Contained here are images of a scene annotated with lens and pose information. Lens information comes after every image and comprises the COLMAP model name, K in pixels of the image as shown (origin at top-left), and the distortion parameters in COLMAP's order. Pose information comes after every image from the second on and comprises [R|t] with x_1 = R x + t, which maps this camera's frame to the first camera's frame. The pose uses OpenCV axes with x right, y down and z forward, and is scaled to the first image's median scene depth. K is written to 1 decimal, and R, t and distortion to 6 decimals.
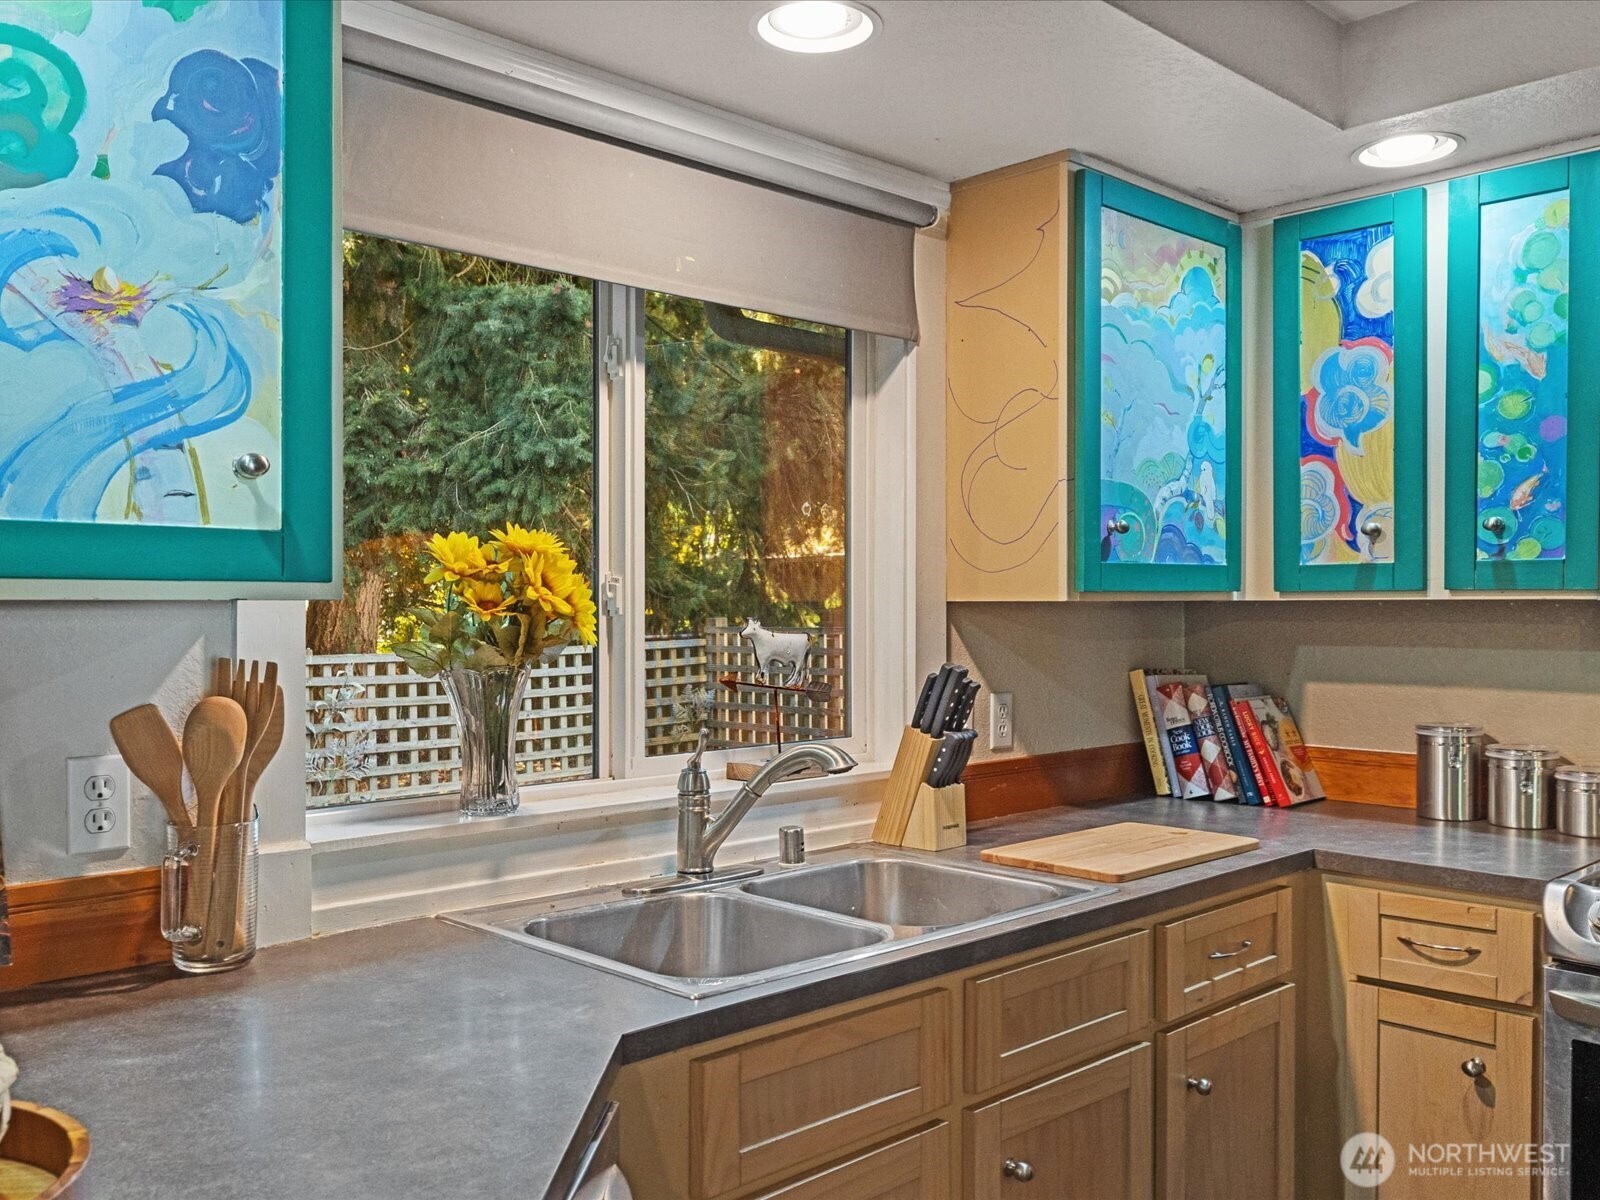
lens RADIAL K [[1376.5, 0, 800.0], [0, 1376.5, 600.0], [0, 0, 1]] dist [-0.003576, -0.003624]
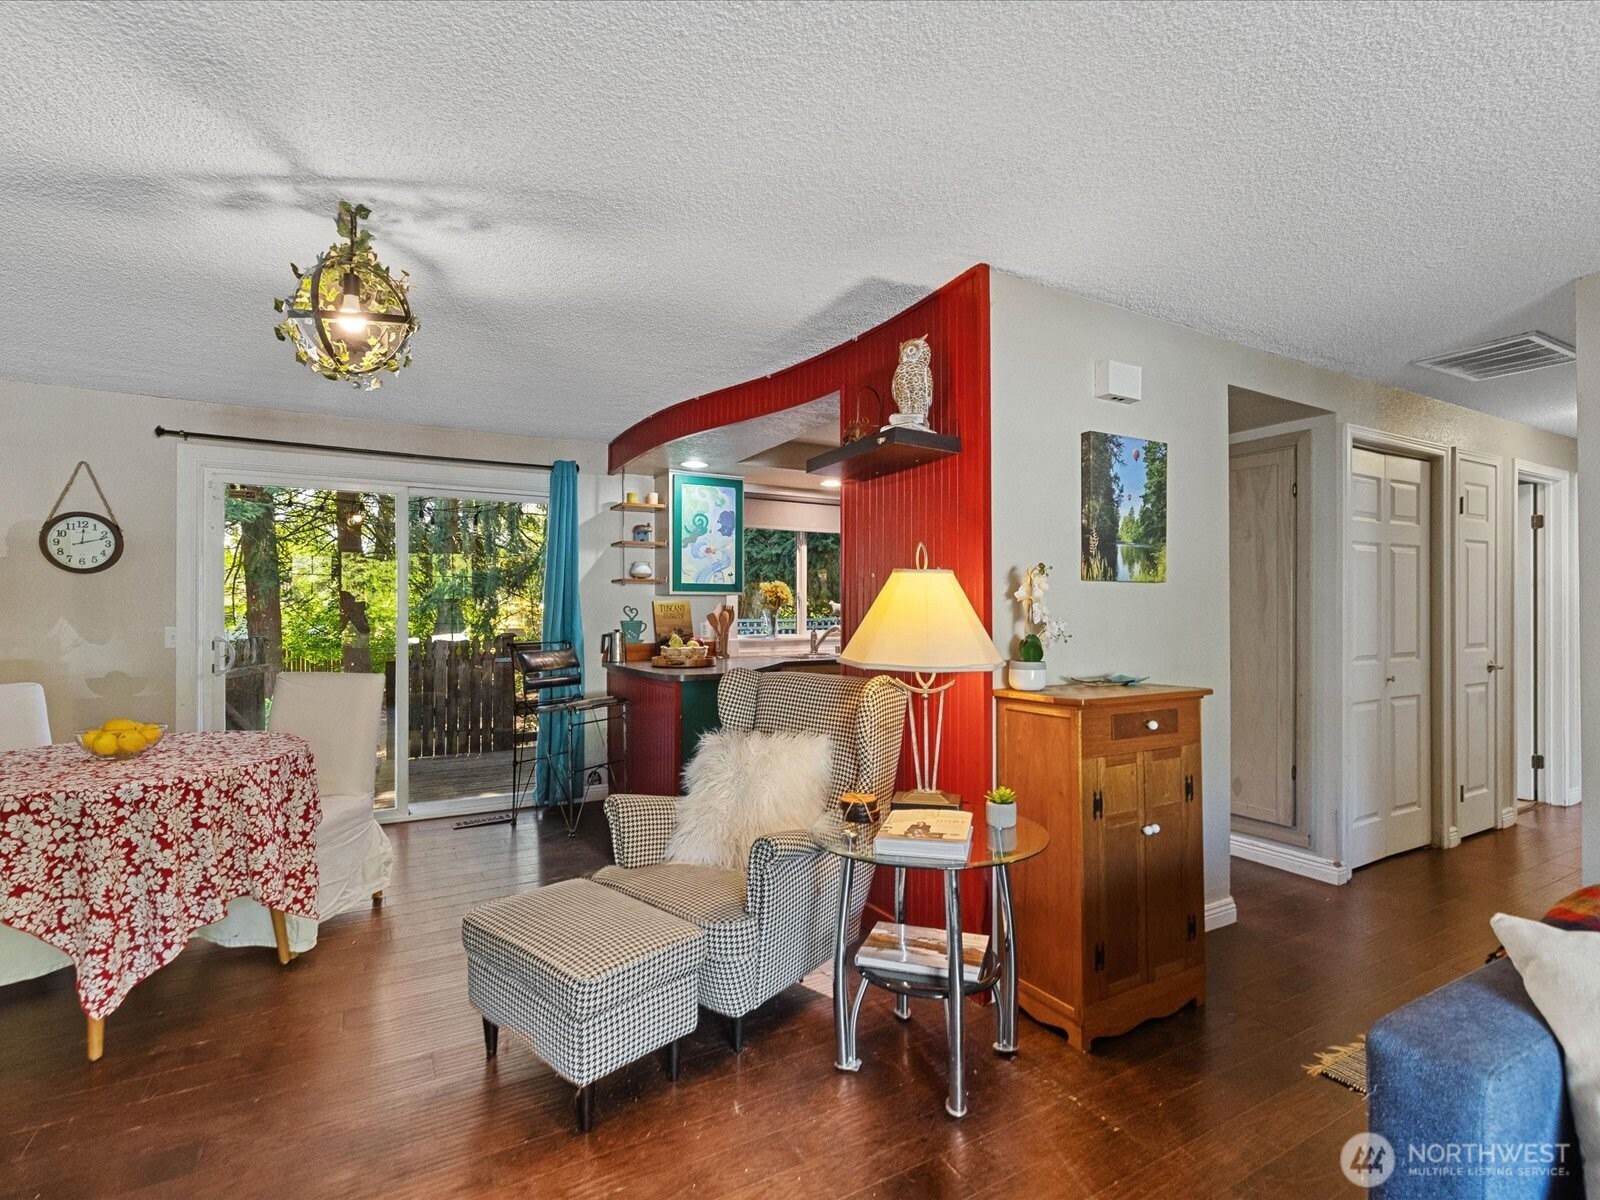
lens RADIAL K [[778.9, 0, 800.0], [0, 778.9, 600.0], [0, 0, 1]] dist [-0.001692, -0.000498]
pose [[0.967905, -0.000334, -0.251318, 0.446141], [-0.001505, 0.999973, -0.007125, 0.026302], [0.251313, 0.007274, 0.967878, -1.312022]]
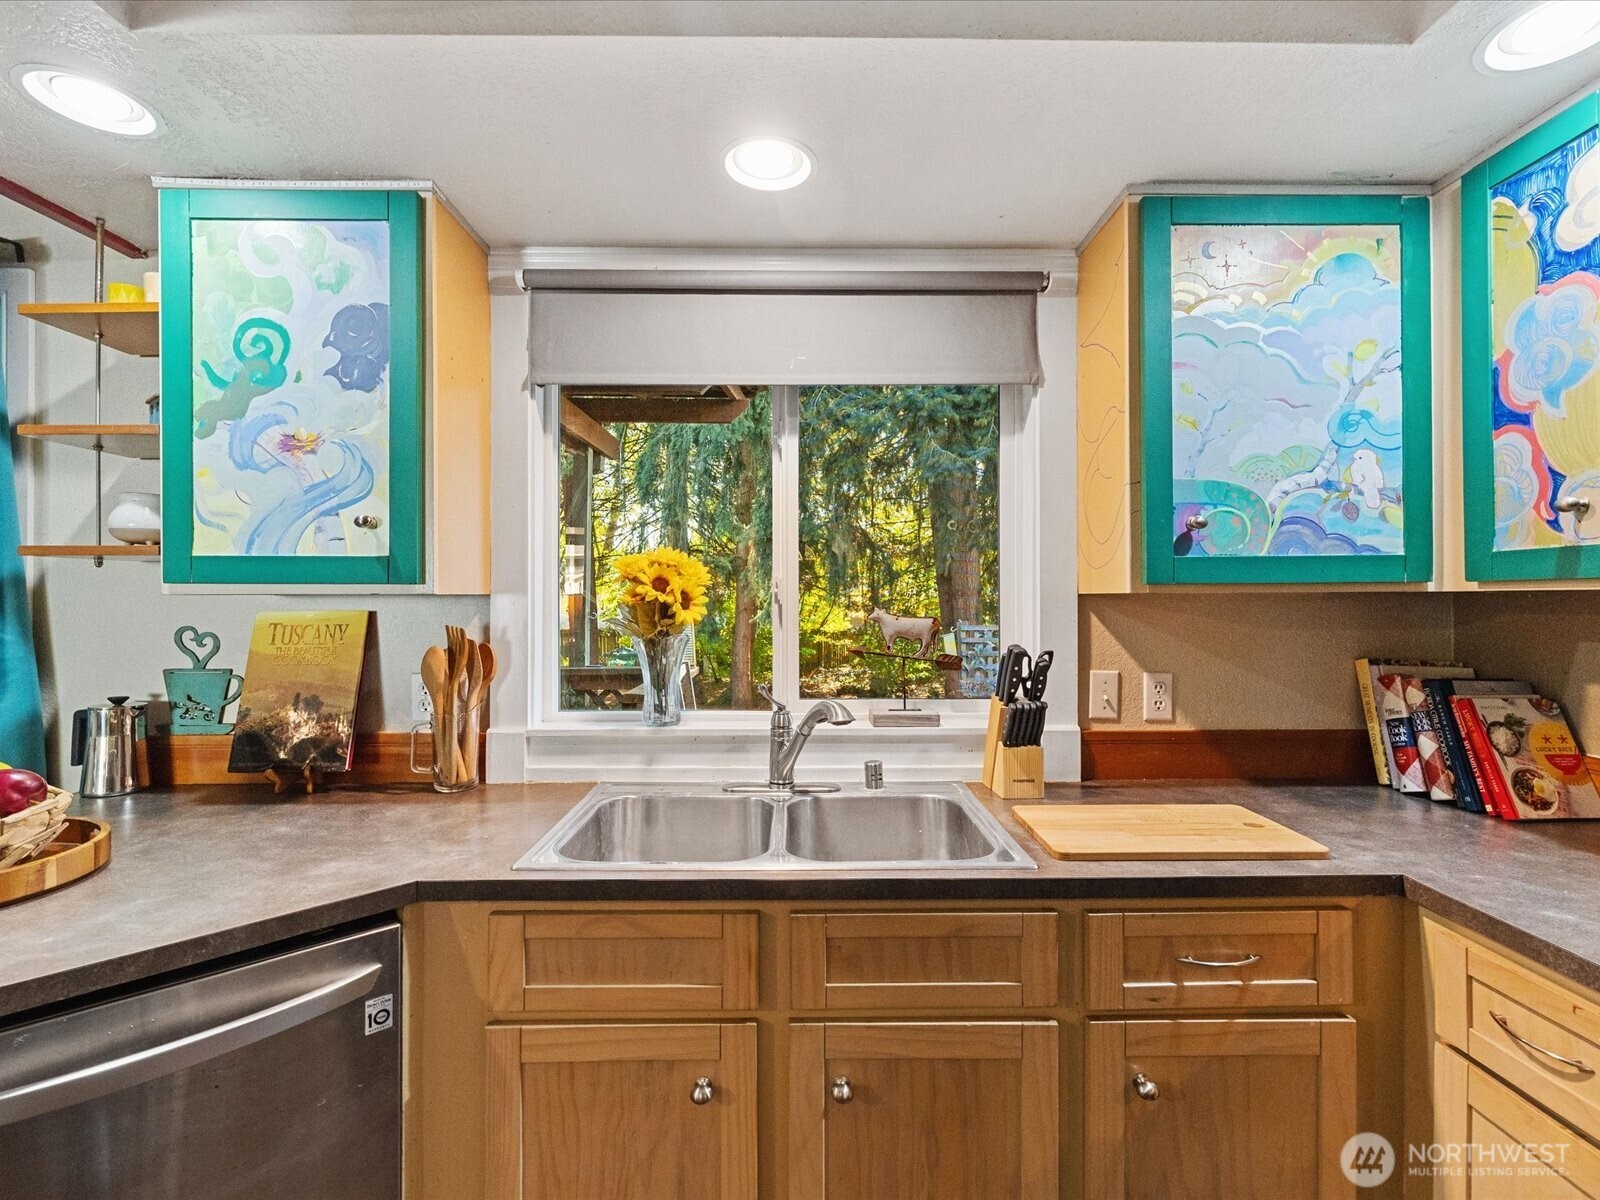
lens RADIAL K [[755.5, 0, 801.2], [0, 755.5, 587.7], [0, 0, 1]] dist [-0.001463, -0.000211]
pose [[0.729131, -0.008683, -0.684319, 0.385321], [0.002943, 0.999950, -0.009552, 0.001604], [0.684368, 0.004951, 0.729120, 0.350716]]
